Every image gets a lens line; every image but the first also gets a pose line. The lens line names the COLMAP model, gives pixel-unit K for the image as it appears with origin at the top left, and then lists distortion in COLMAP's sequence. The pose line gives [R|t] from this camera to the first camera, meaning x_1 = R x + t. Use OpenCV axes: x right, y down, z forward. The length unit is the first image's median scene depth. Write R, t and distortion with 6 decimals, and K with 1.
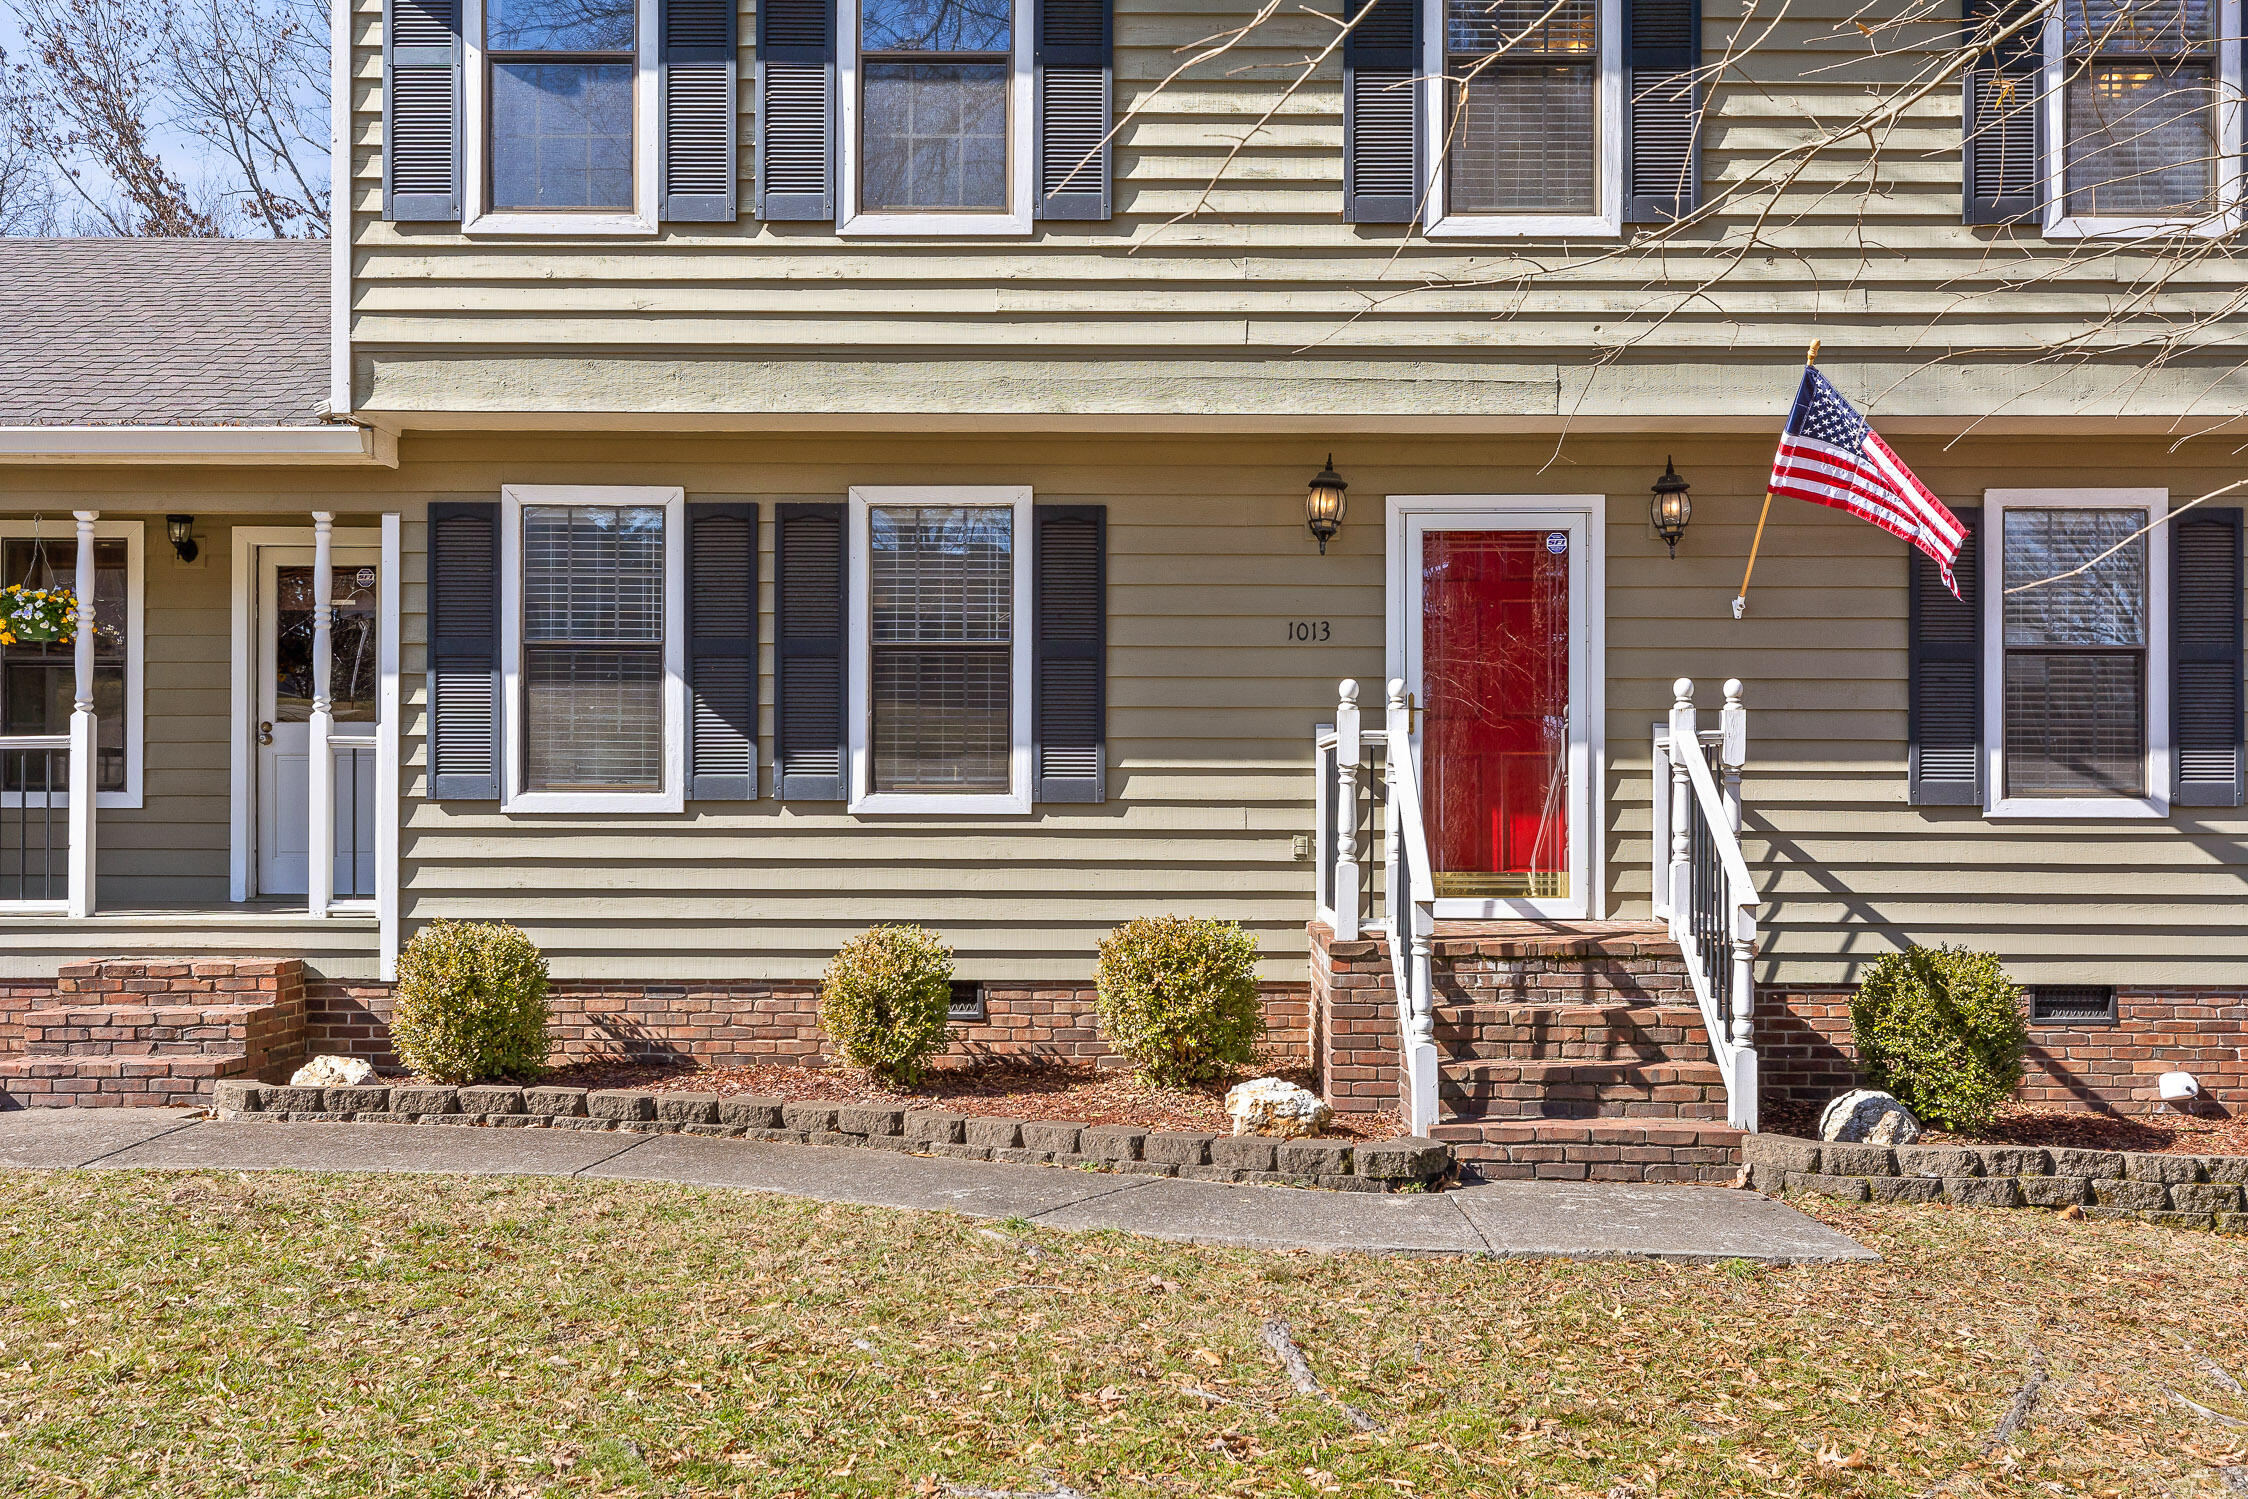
lens RADIAL K [[1837.9, 0, 1117.6], [0, 1837.9, 771.9], [0, 0, 1]] dist [-0.004707, -0.000307]
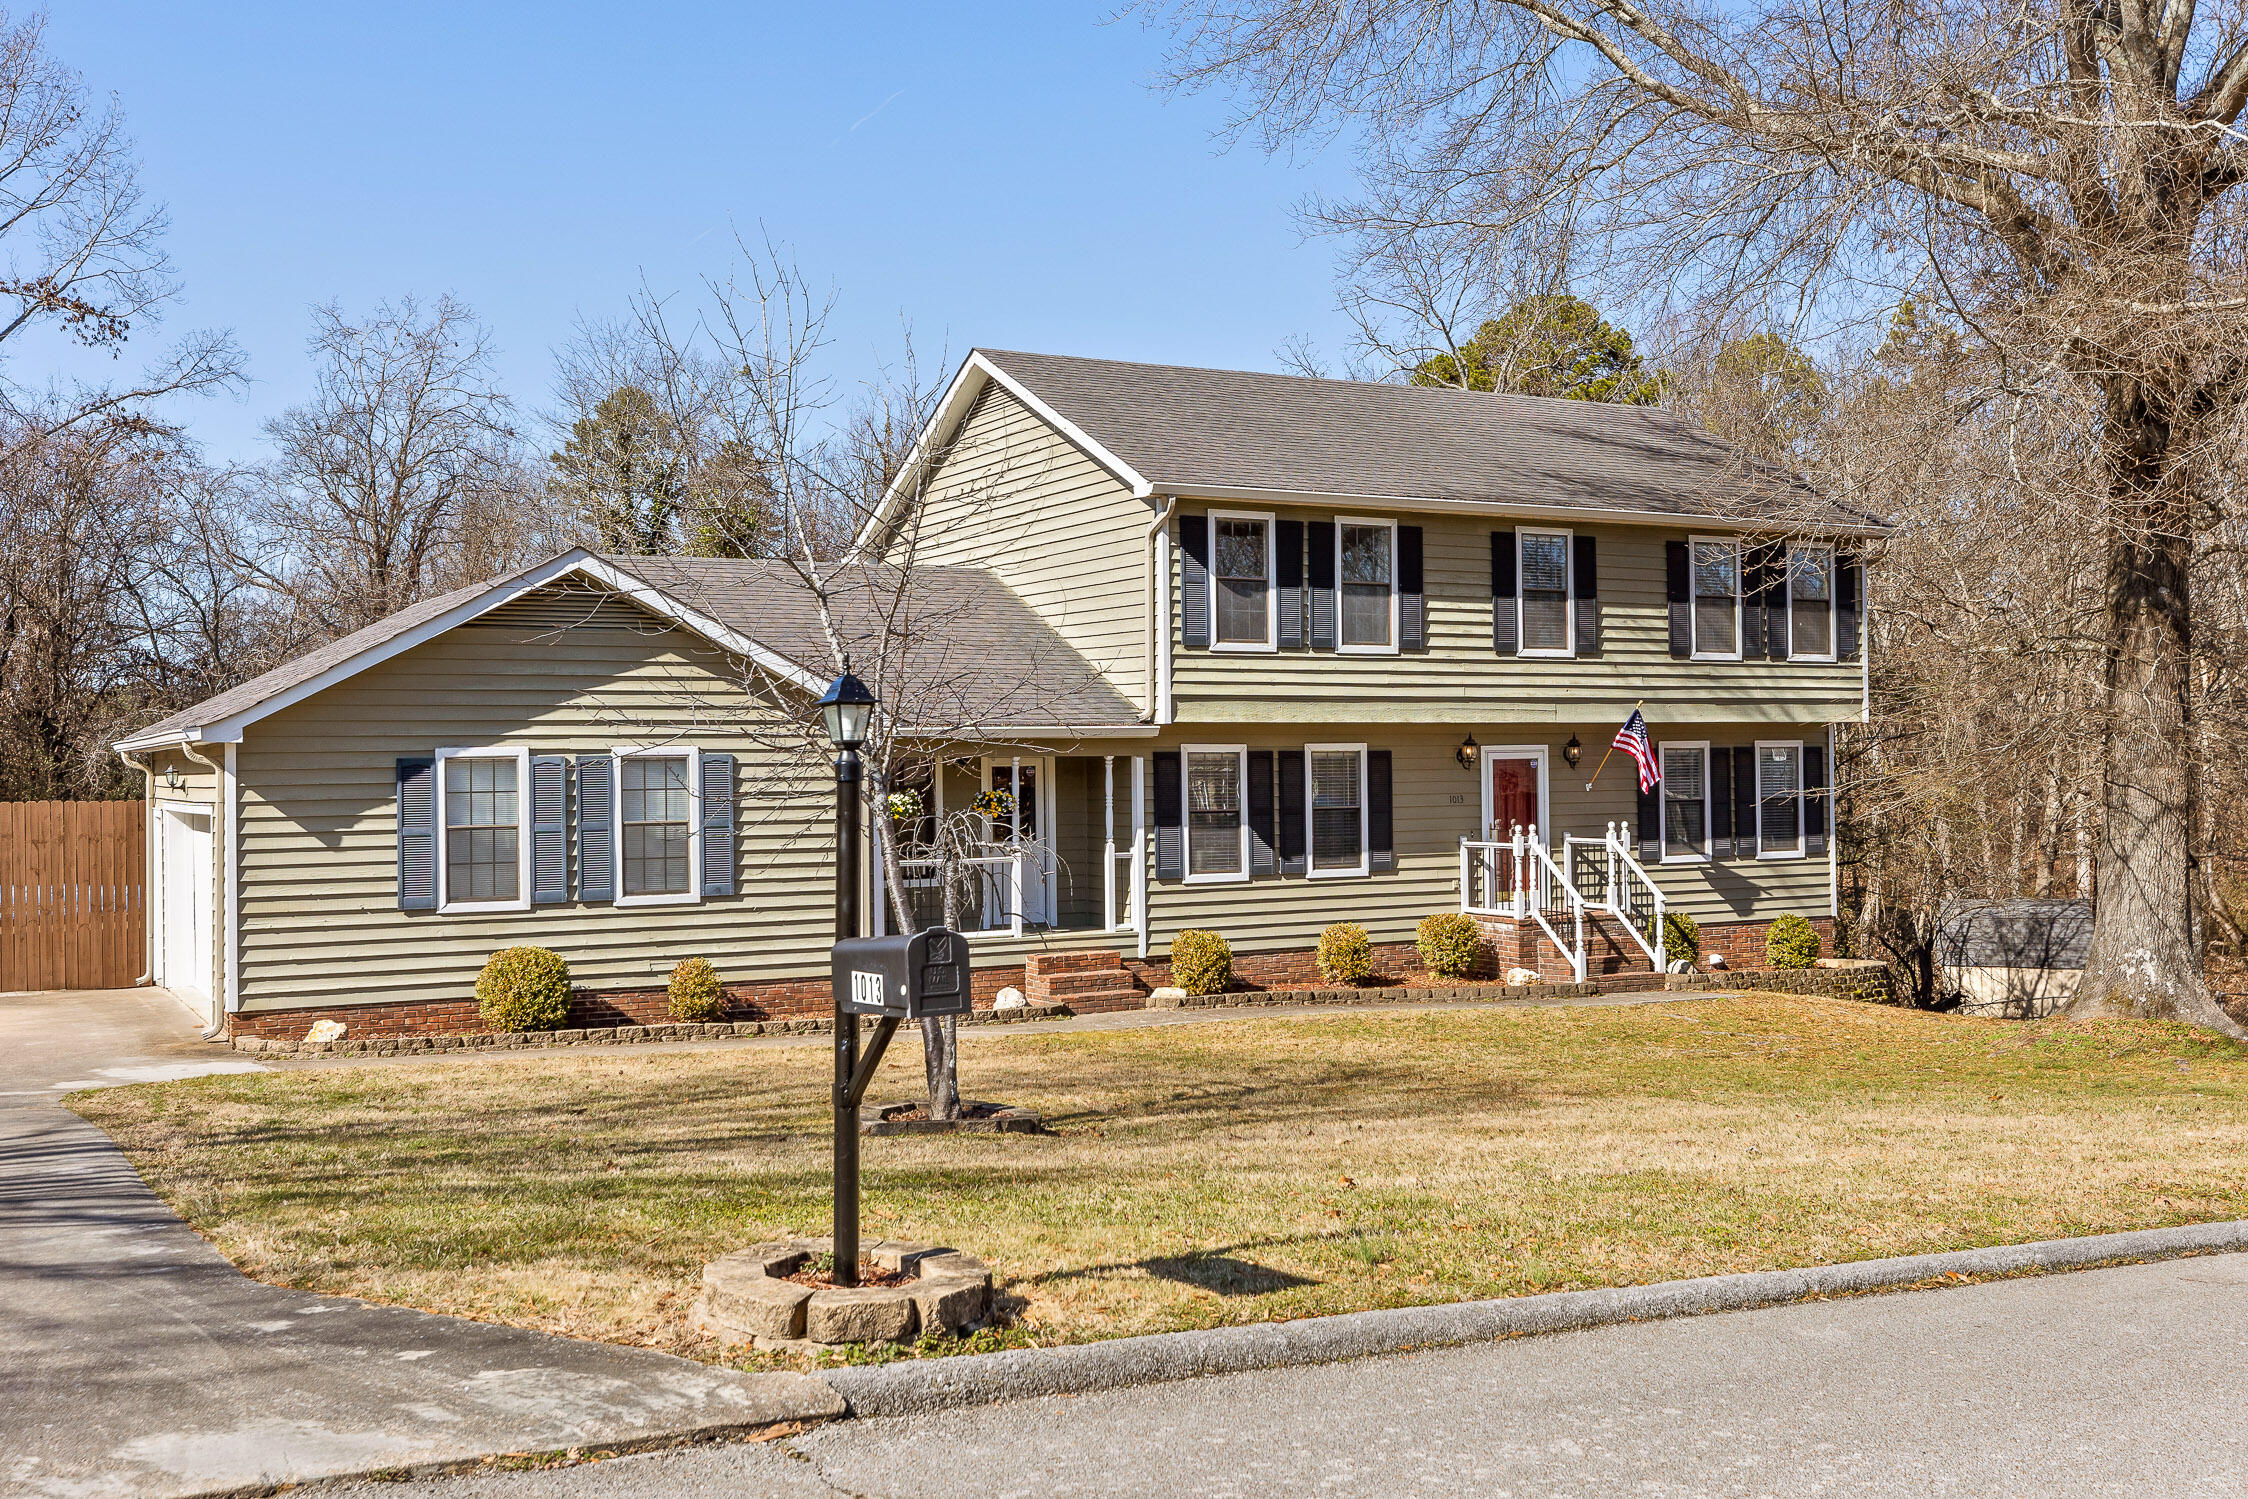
lens RADIAL K [[2328.6, 0, 1117.5], [0, 2328.6, 758.9], [0, 0, 1]] dist [-0.023697, 0.000000]
pose [[0.869997, -0.012785, 0.492891, -1.961276], [0.018398, 0.999809, -0.006541, -0.124955], [-0.492713, 0.014759, 0.870067, -1.625817]]
